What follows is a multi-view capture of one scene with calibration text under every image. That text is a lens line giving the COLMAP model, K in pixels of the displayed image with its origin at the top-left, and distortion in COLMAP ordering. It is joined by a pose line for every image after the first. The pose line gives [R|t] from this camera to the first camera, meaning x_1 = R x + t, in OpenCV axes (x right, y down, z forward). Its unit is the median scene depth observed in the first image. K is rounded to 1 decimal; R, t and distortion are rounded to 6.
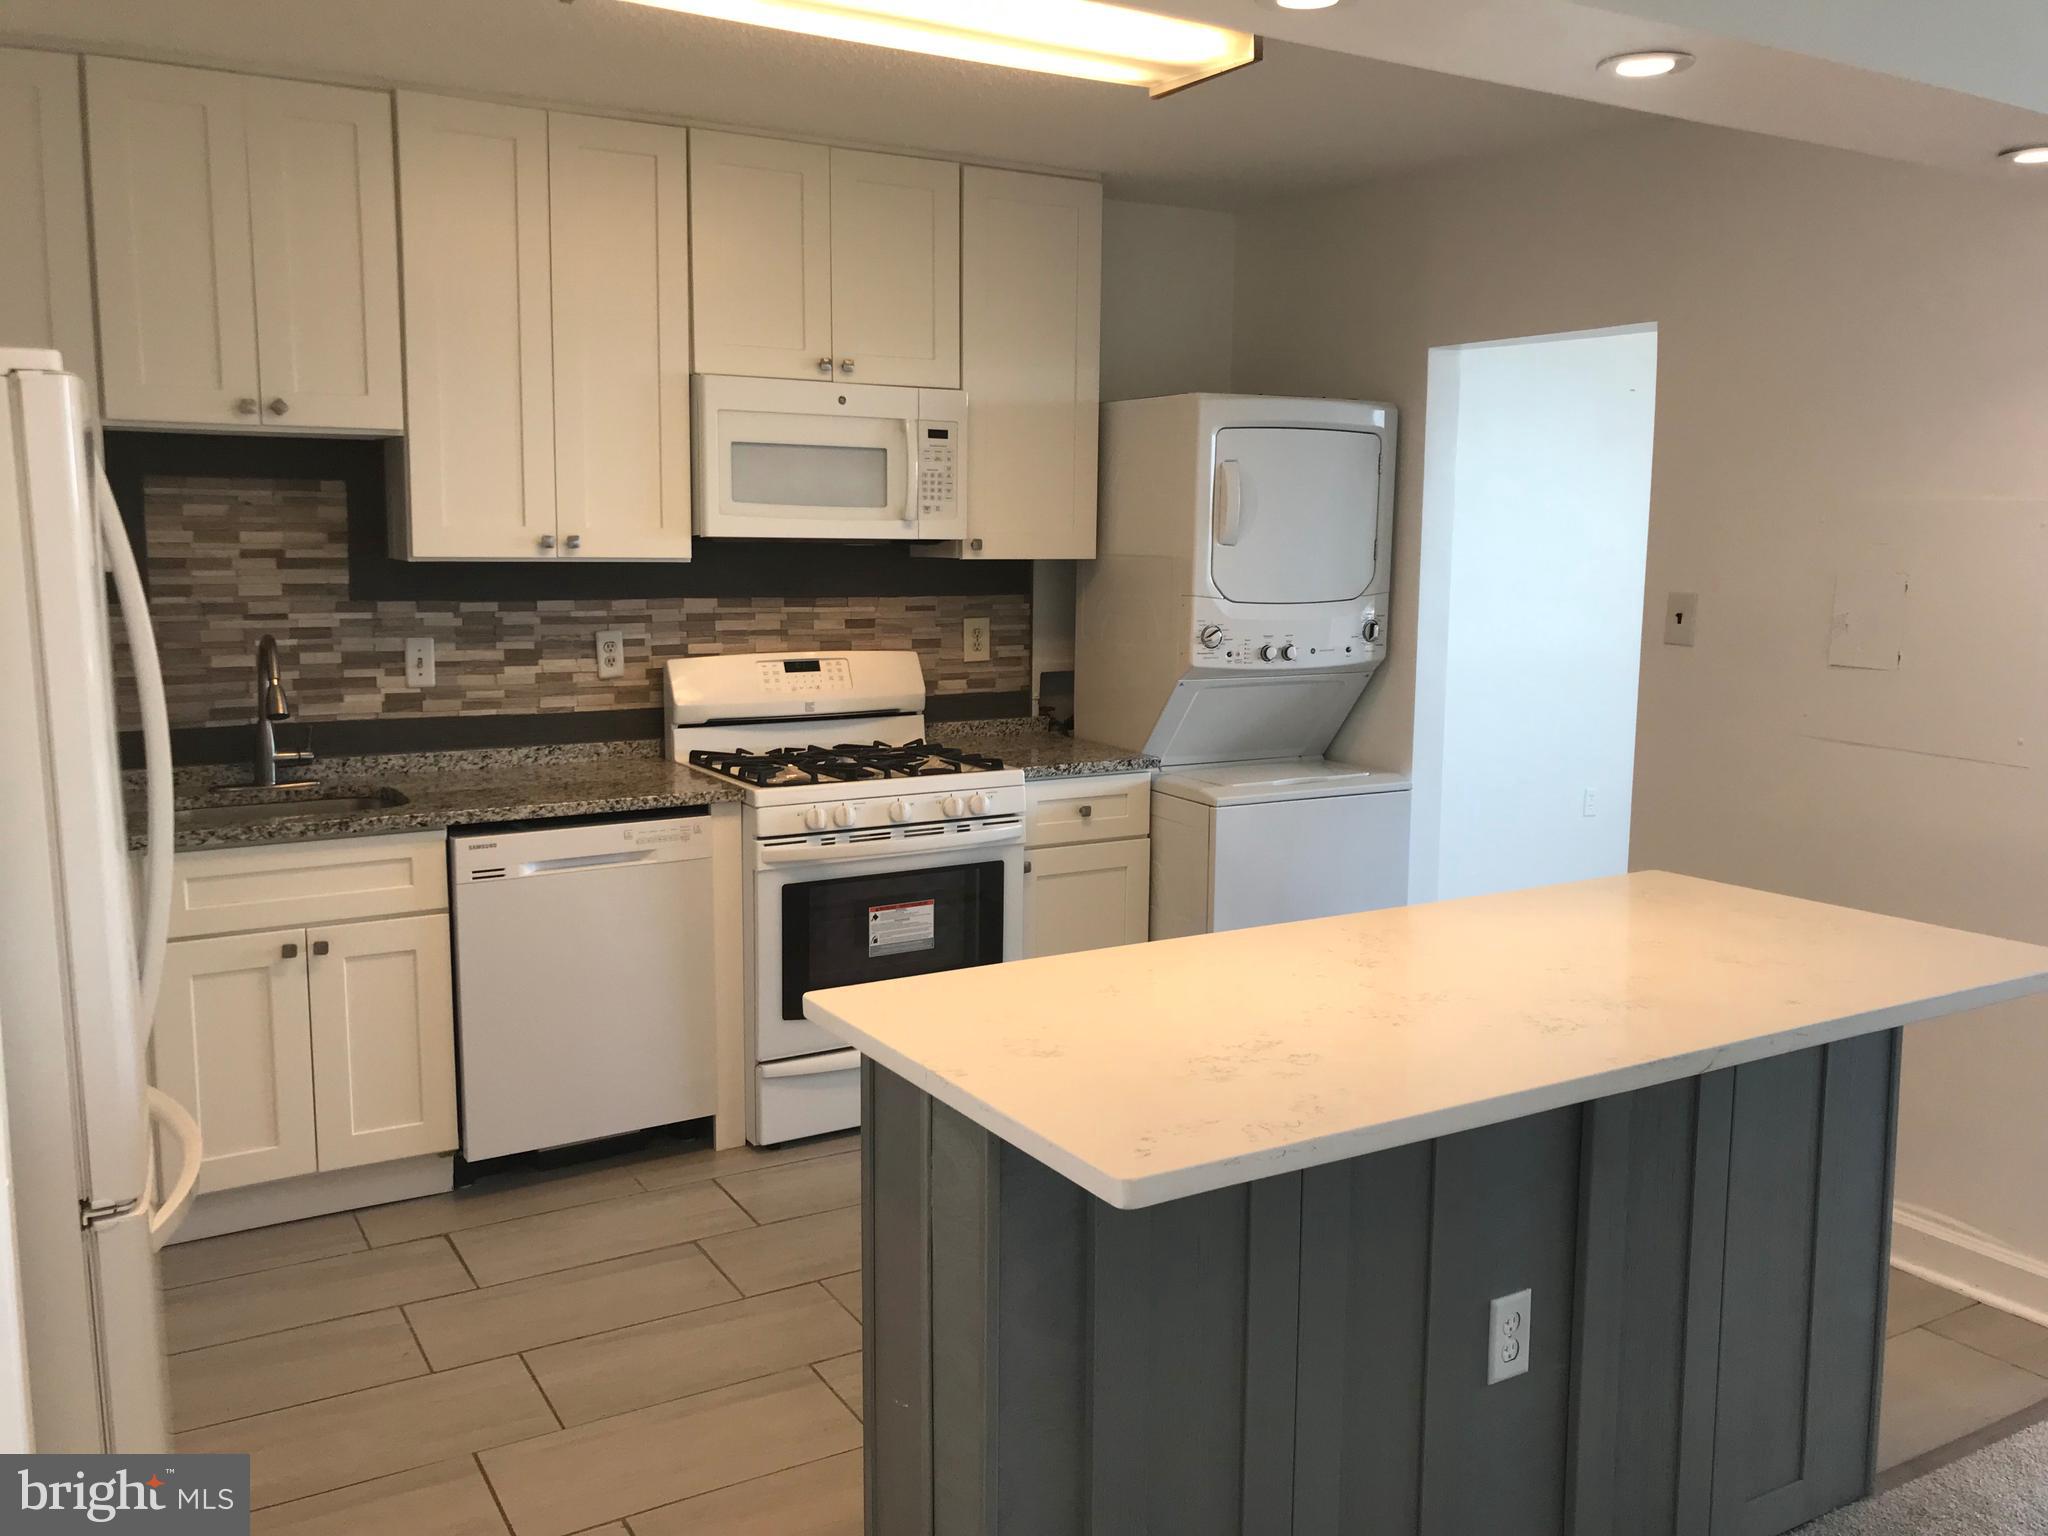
lens RADIAL K [[1661.0, 0, 1024.0], [0, 1661.0, 768.0], [0, 0, 1]] dist [0.140650, -0.401311]
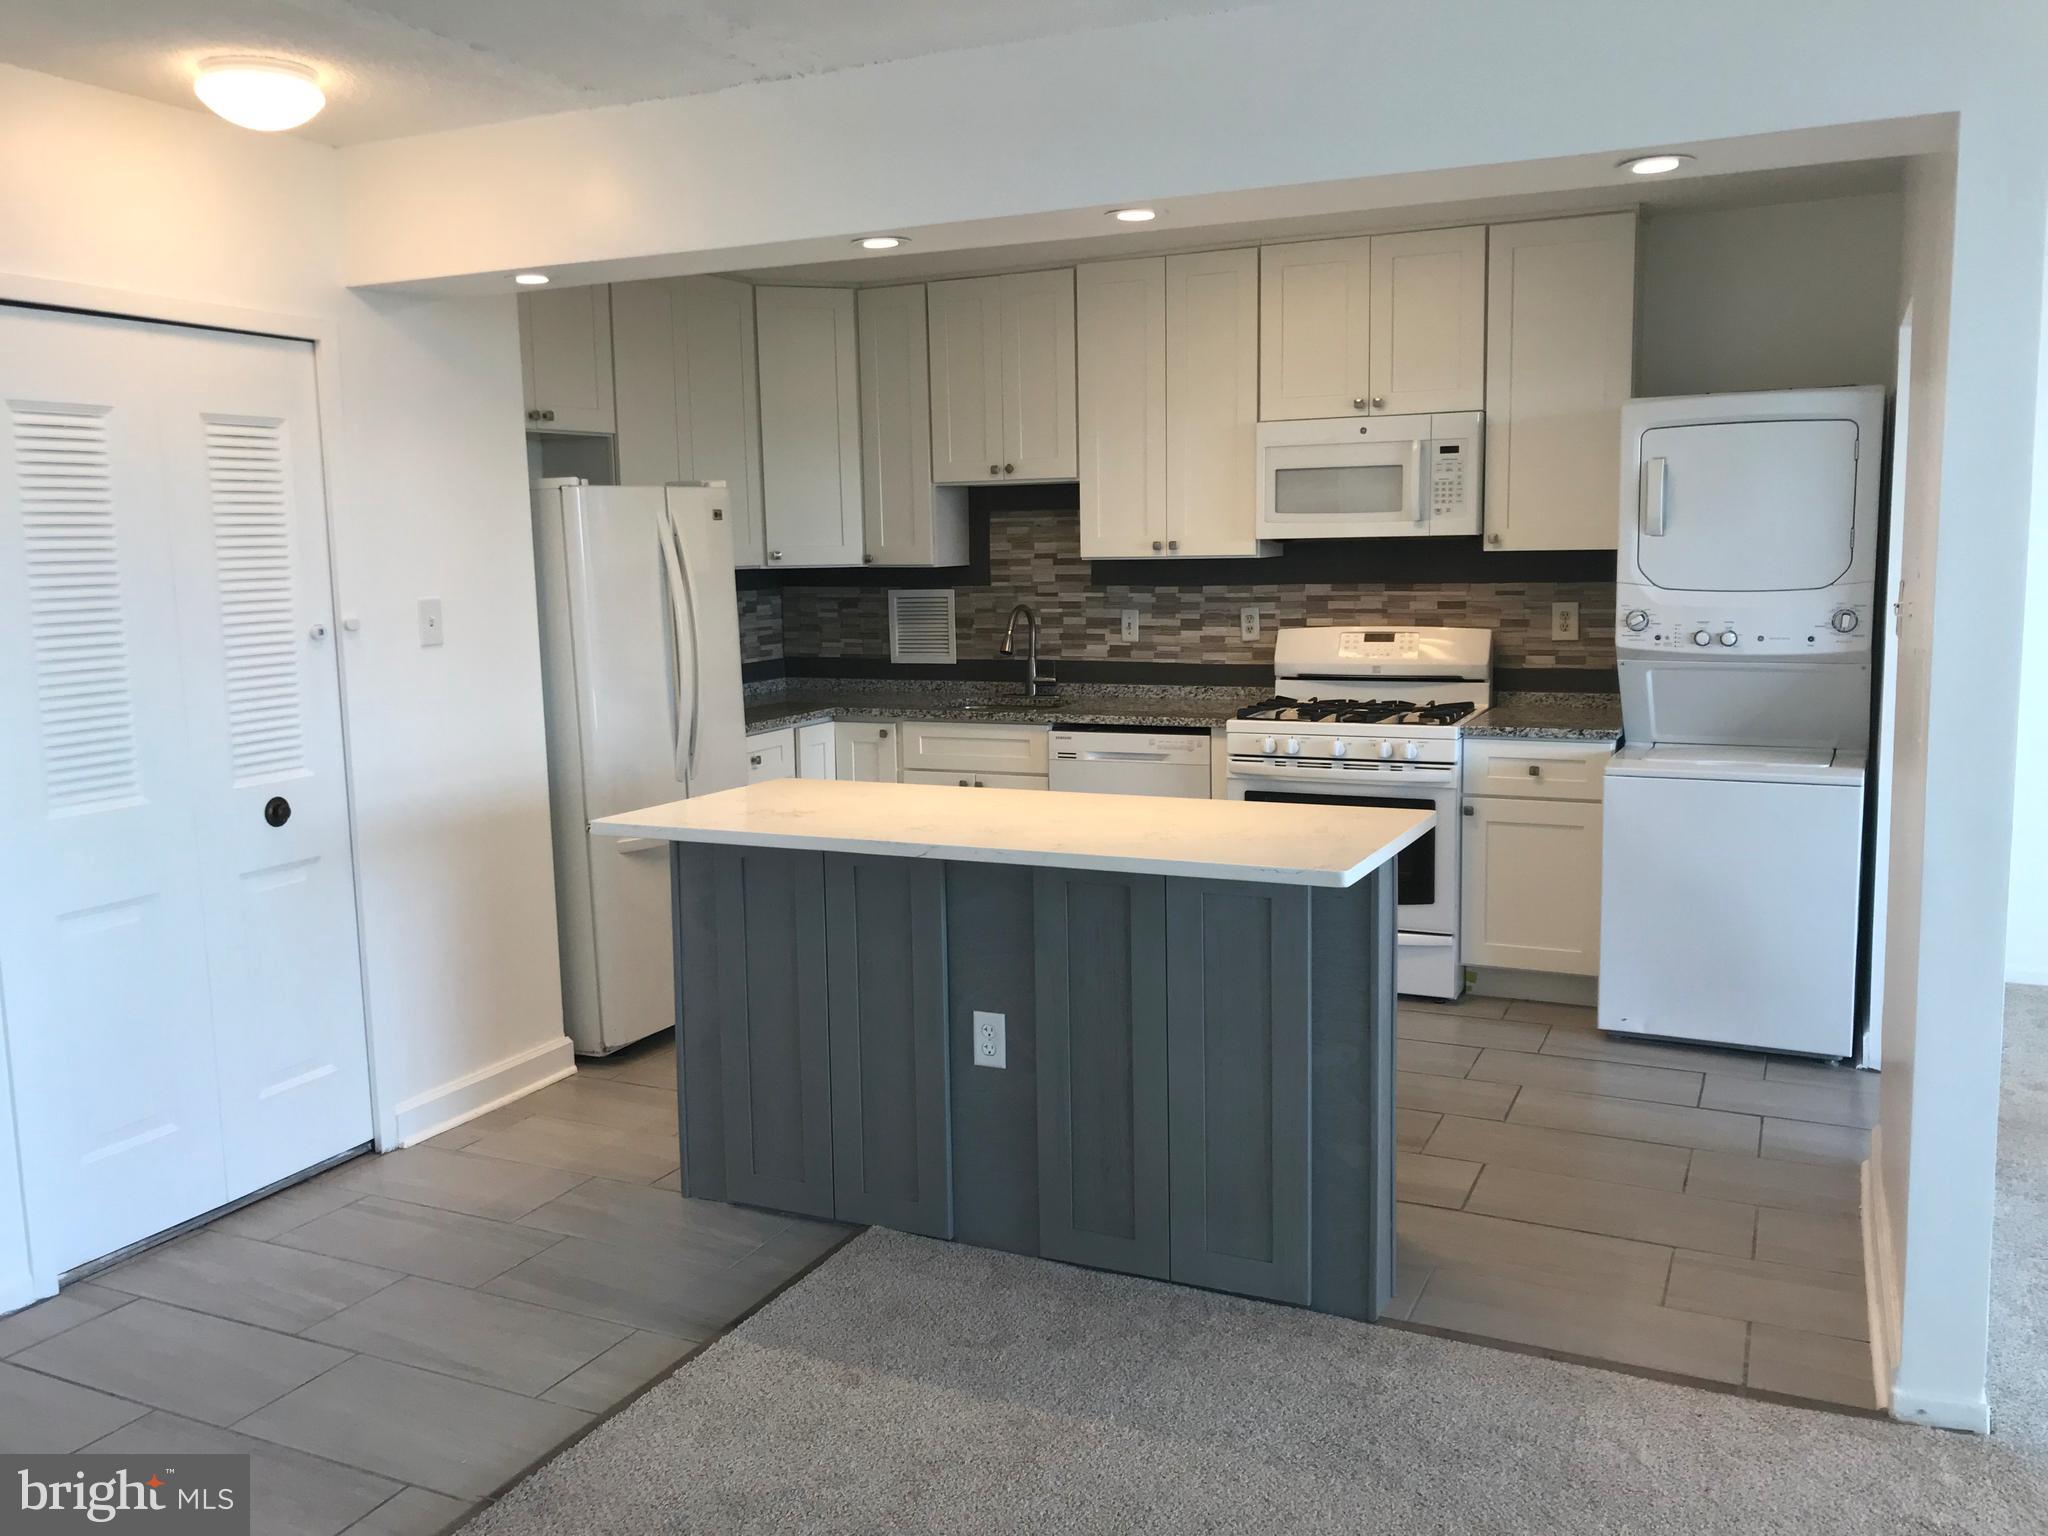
lens RADIAL K [[1661.0, 0, 1024.0], [0, 1661.0, 768.0], [0, 0, 1]] dist [0.140650, -0.401311]
pose [[0.560026, 0.095077, -0.823002, 0.825032], [-0.093594, 0.994294, 0.051178, -0.002056], [0.823172, 0.048367, 0.565729, 0.061865]]
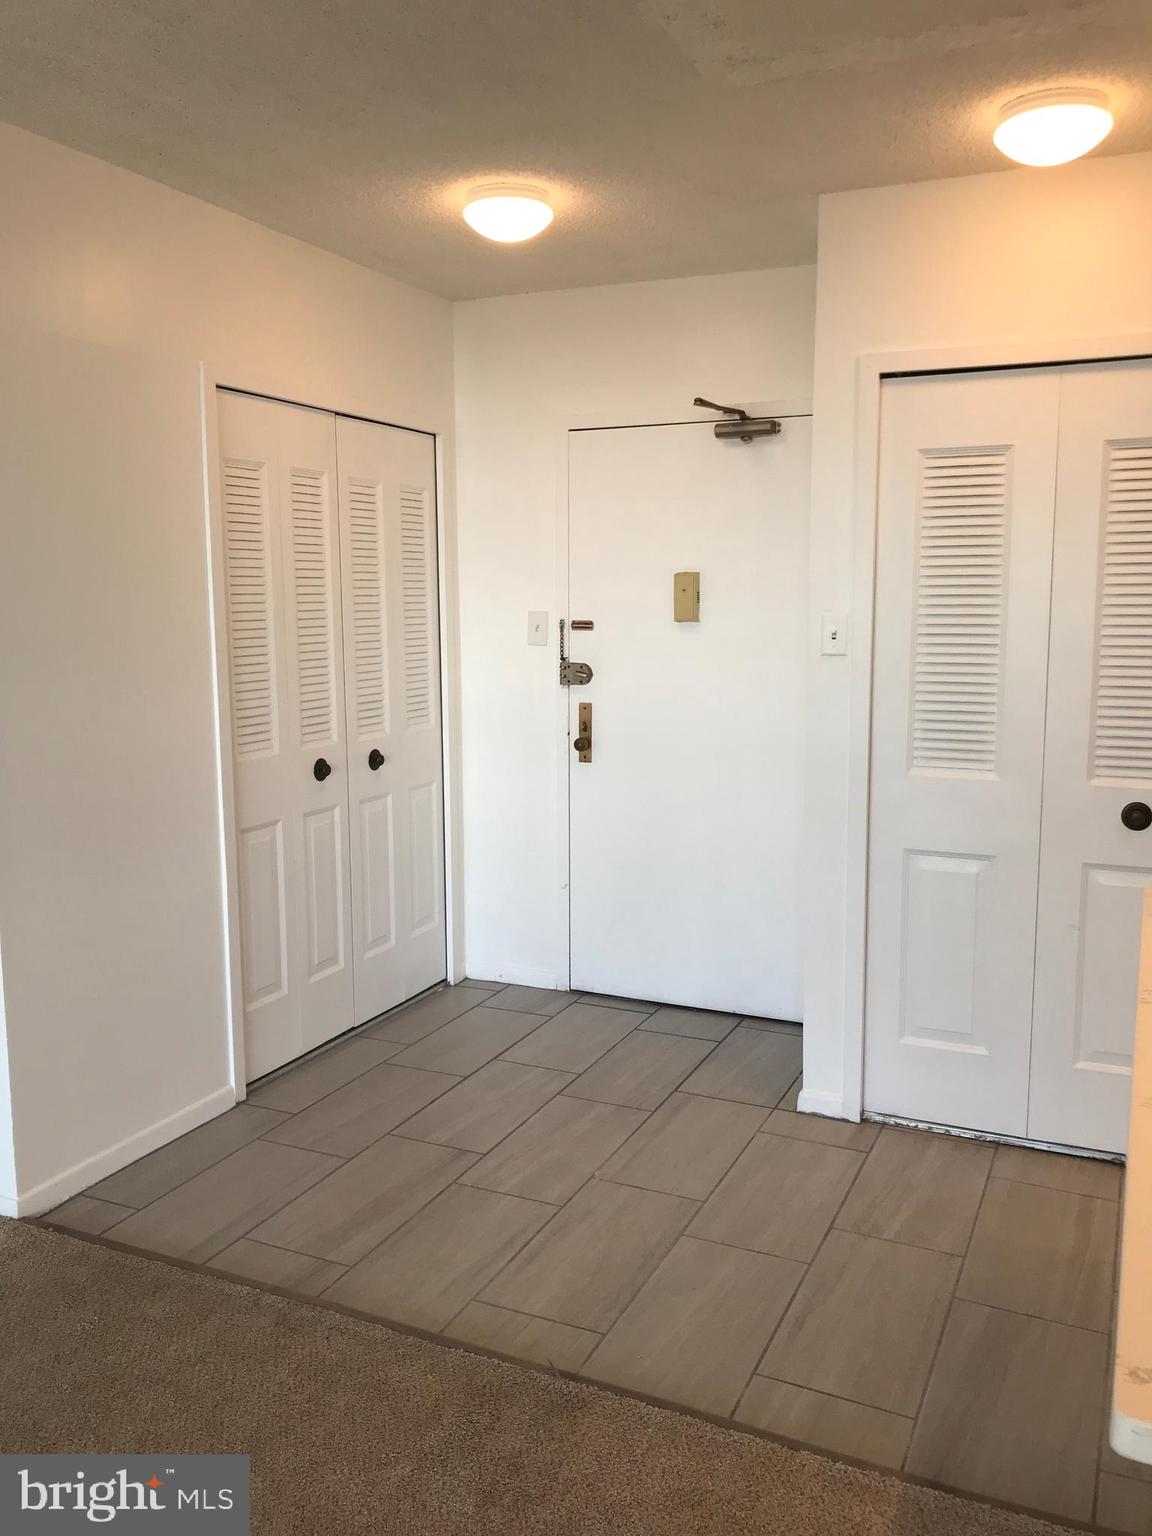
lens RADIAL K [[1292.7, 0, 627.1], [0, 1292.7, 769.9], [0, 0, 1]] dist [0.053721, -0.011542]
pose [[-0.825026, 0.075321, -0.560053, 0.502840], [-0.080107, 0.965480, 0.247853, -0.080995], [0.559388, 0.249350, -0.790512, 0.667154]]
